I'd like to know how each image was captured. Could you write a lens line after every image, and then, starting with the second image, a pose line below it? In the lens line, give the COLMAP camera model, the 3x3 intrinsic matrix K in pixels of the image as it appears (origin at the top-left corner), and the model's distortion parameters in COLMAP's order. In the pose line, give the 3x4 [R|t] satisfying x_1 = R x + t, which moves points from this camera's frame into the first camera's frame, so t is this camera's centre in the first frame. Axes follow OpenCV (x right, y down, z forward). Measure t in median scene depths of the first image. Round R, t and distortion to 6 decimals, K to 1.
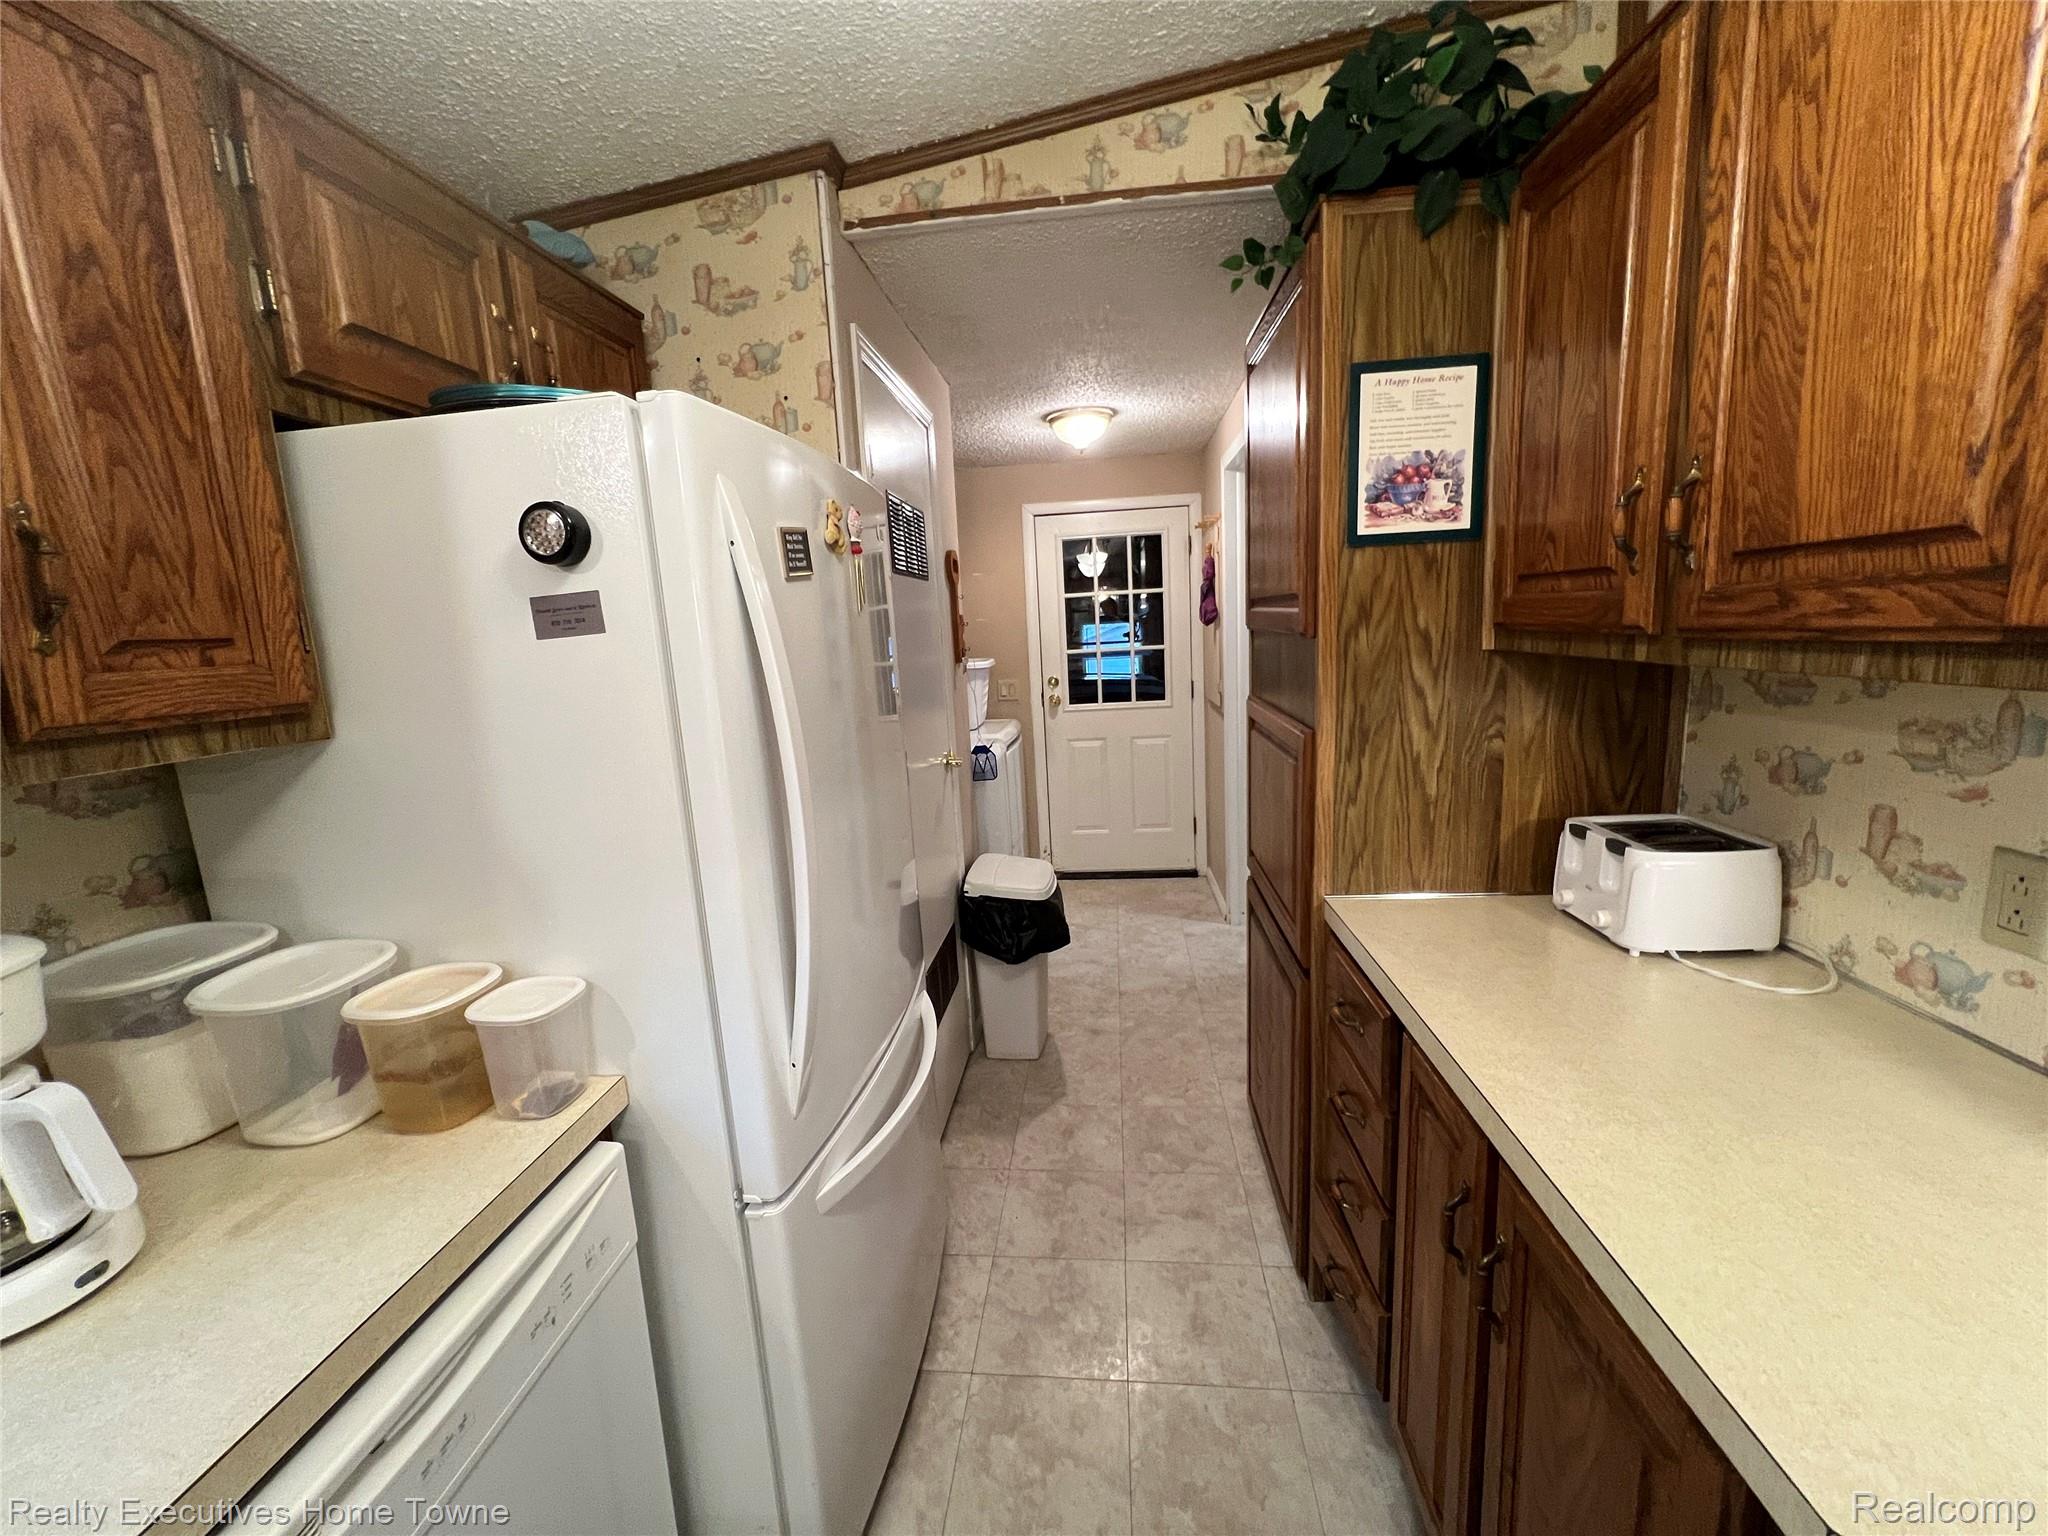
lens RADIAL K [[825.3, 0, 1020.5], [0, 825.3, 770.4], [0, 0, 1]] dist [-0.001152, -0.000109]
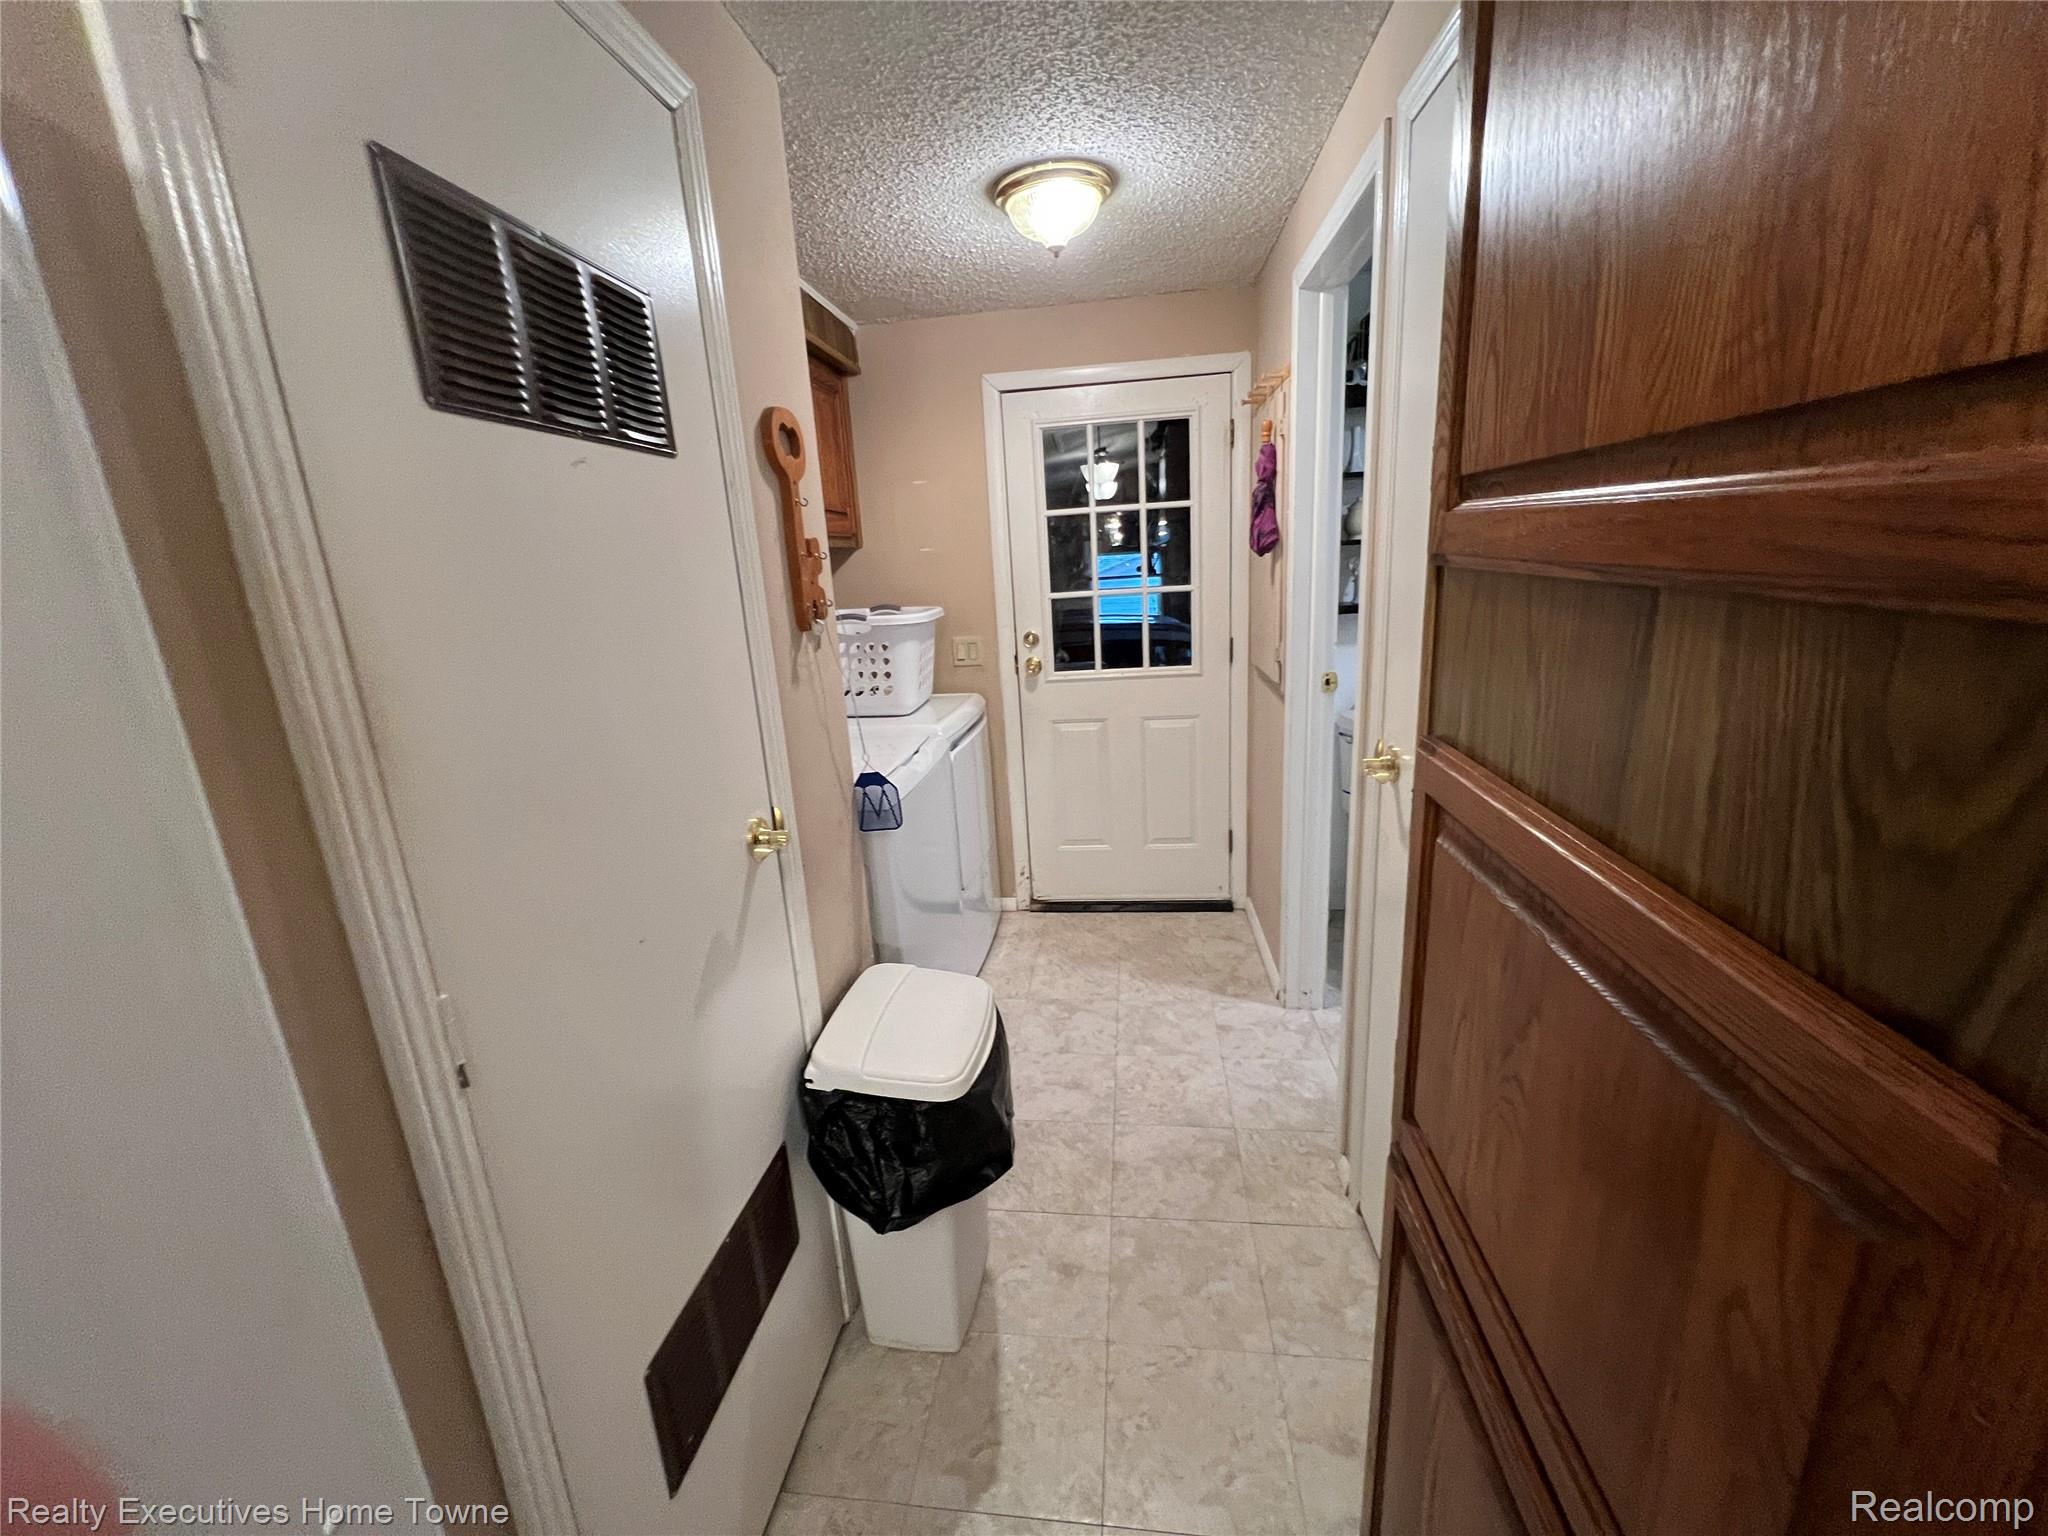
lens RADIAL K [[825.3, 0, 1020.5], [0, 825.3, 770.4], [0, 0, 1]] dist [-0.001152, -0.000109]
pose [[0.999730, -0.001131, -0.023197, 0.055114], [0.002954, 0.996893, 0.078713, -0.060578], [0.023036, -0.078760, 0.996627, 0.344640]]
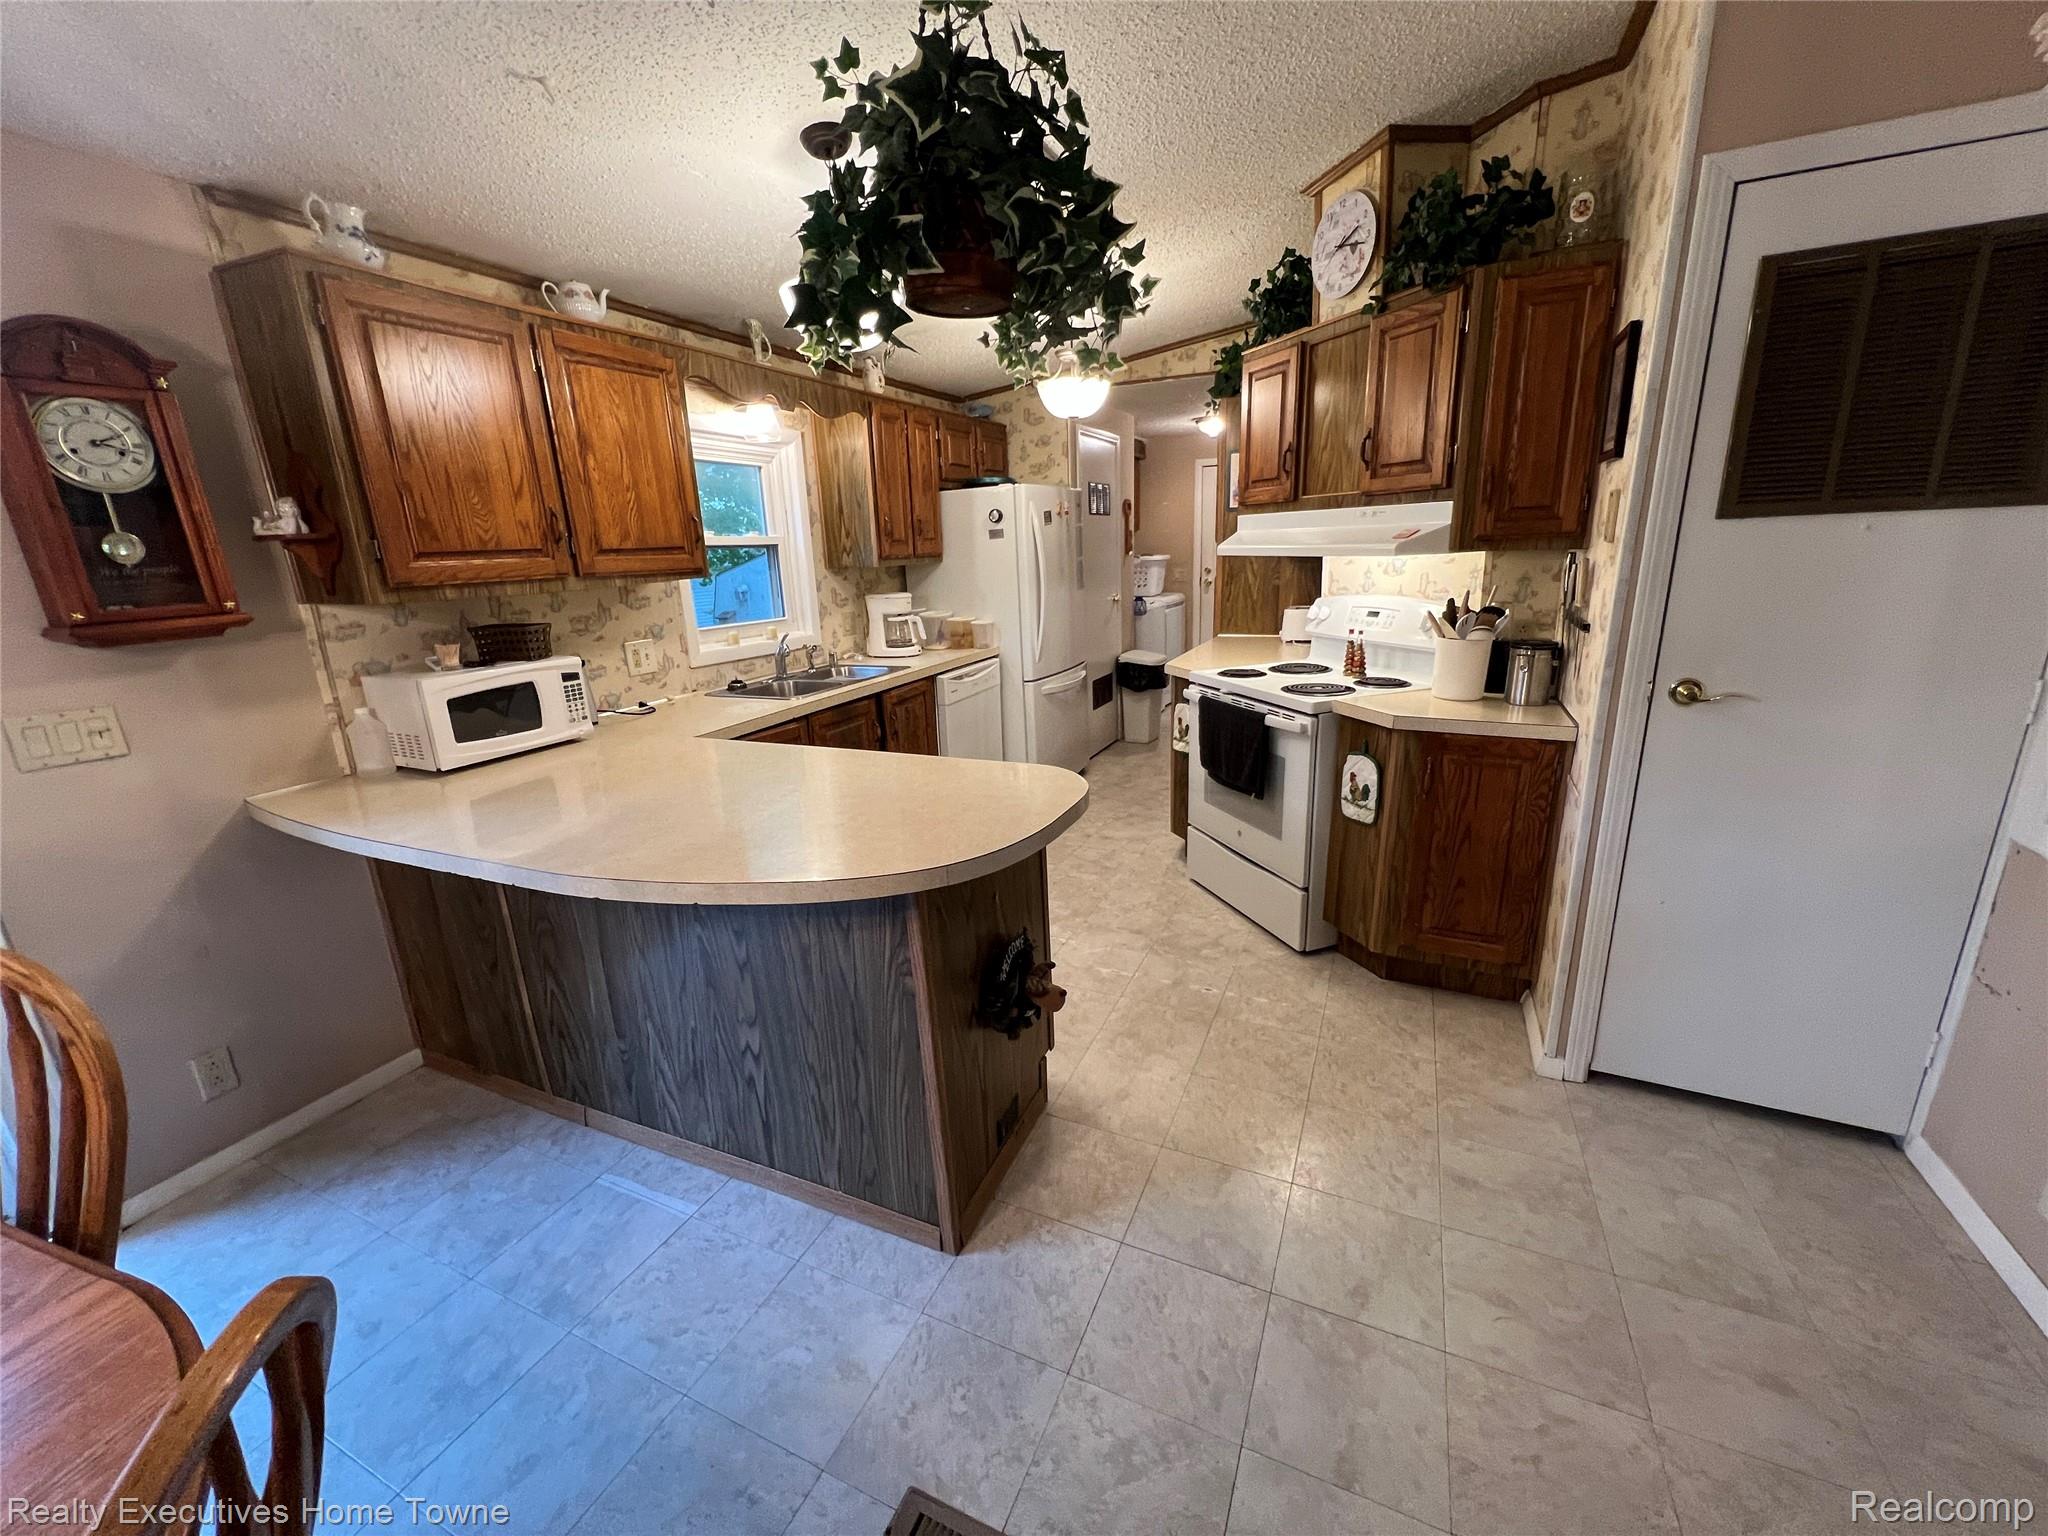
lens RADIAL K [[825.3, 0, 1020.5], [0, 825.3, 770.4], [0, 0, 1]] dist [-0.001152, -0.000109]
pose [[0.947234, 0.097251, -0.305434, 0.265520], [-0.063663, 0.990960, 0.118089, 0.135854], [0.314158, -0.092413, 0.944862, -0.821992]]
